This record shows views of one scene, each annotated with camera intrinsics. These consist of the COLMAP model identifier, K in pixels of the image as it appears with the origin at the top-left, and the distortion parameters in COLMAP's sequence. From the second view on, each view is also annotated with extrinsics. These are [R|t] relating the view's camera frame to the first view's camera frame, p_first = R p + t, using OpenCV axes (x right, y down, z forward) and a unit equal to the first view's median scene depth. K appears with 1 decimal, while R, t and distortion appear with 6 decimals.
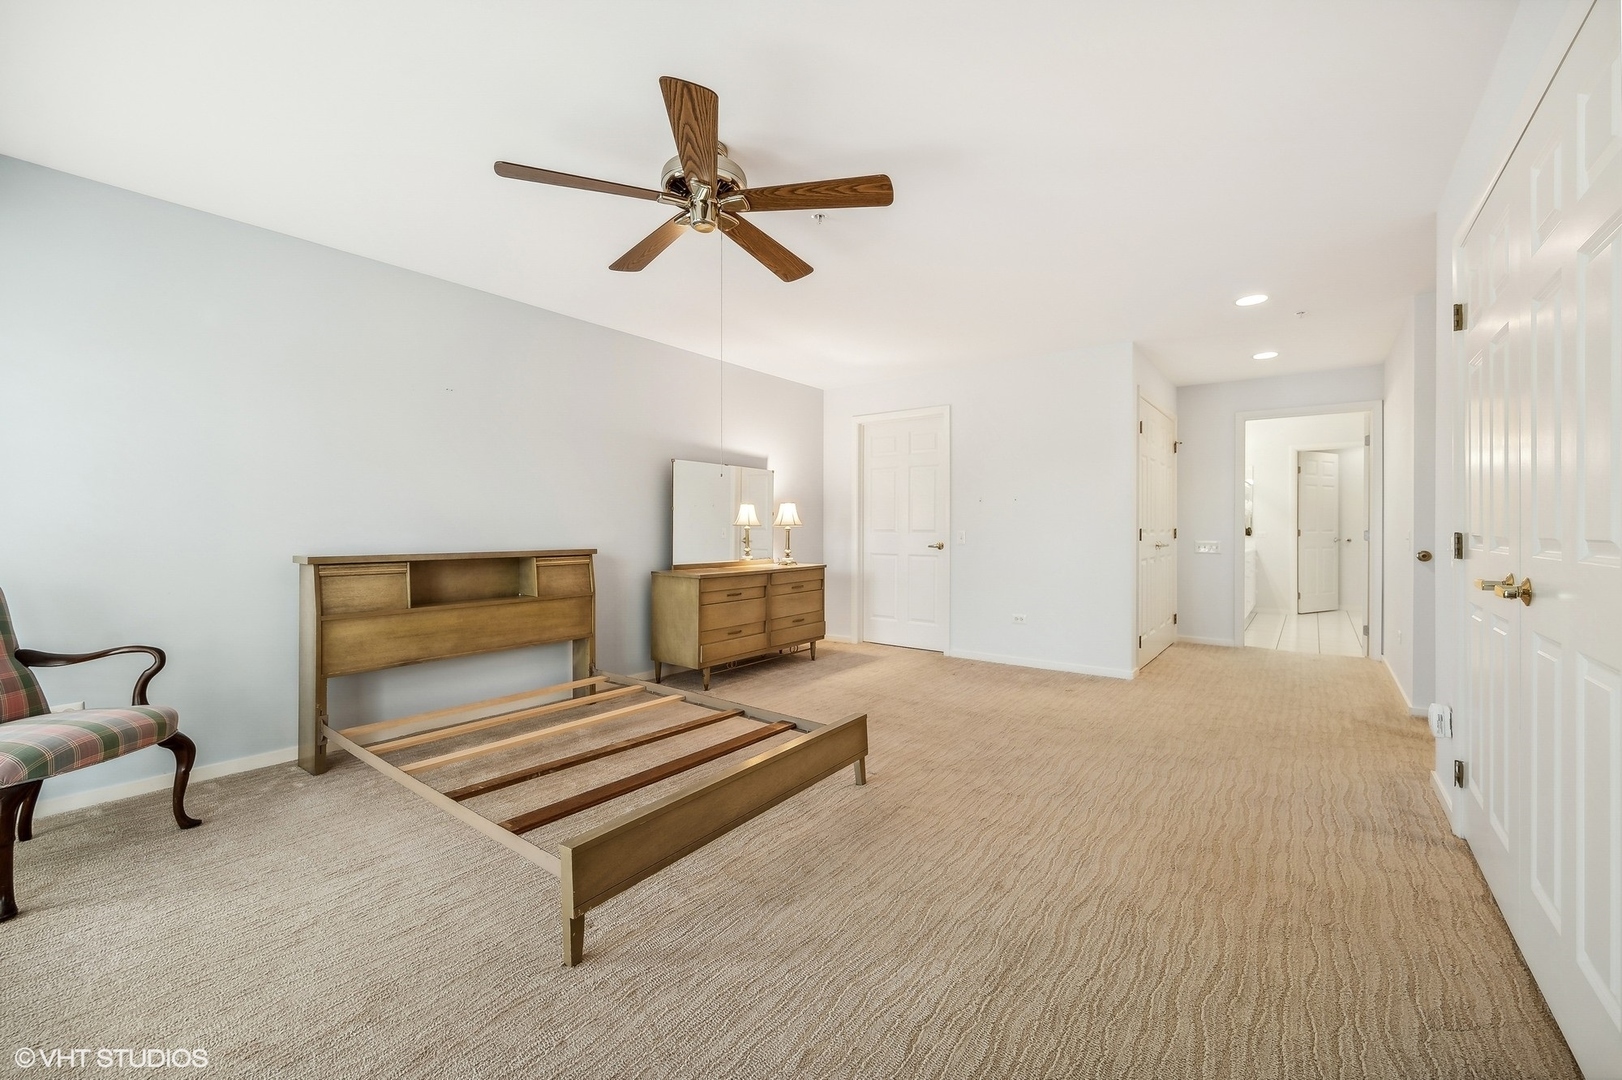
lens RADIAL K [[643.0, 0, 816.0], [0, 643.0, 530.5], [0, 0, 1]] dist [0.012728, 0.000006]
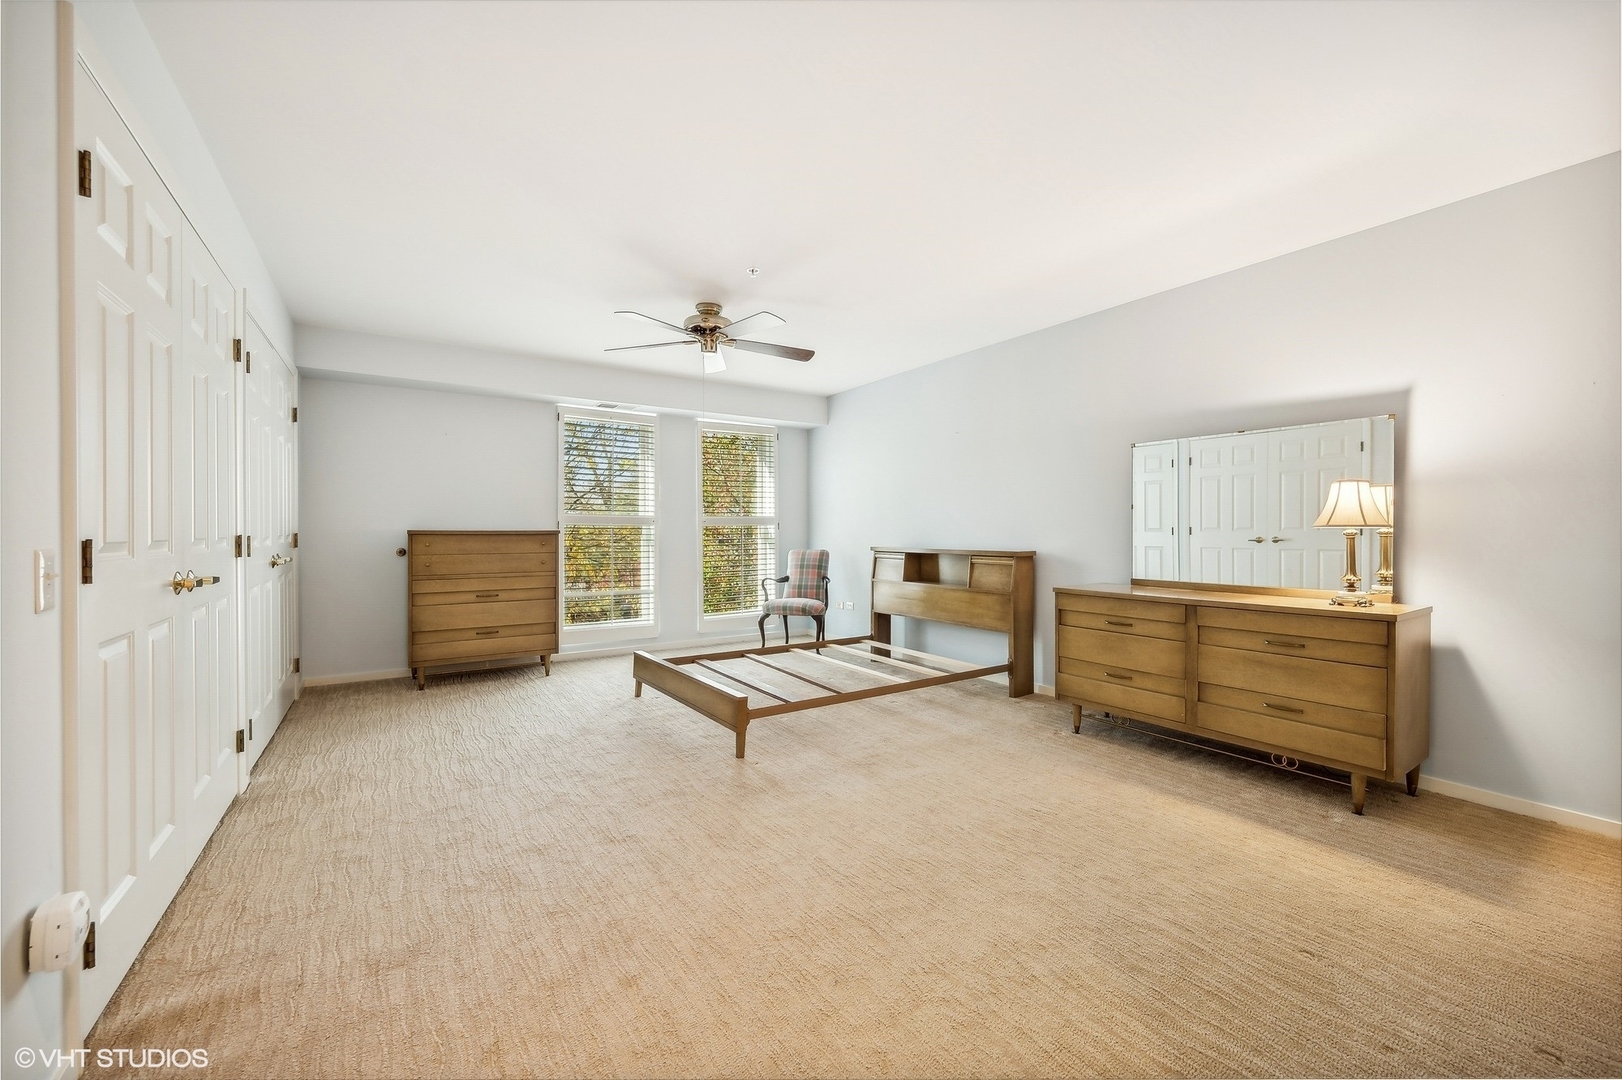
lens RADIAL K [[643.0, 0, 816.0], [0, 643.0, 530.5], [0, 0, 1]] dist [0.012728, 0.000006]
pose [[-0.334766, -0.002310, -0.942298, 0.775619], [-0.002384, 0.999996, -0.001605, -0.003759], [0.942298, 0.001710, -0.334770, 1.064900]]
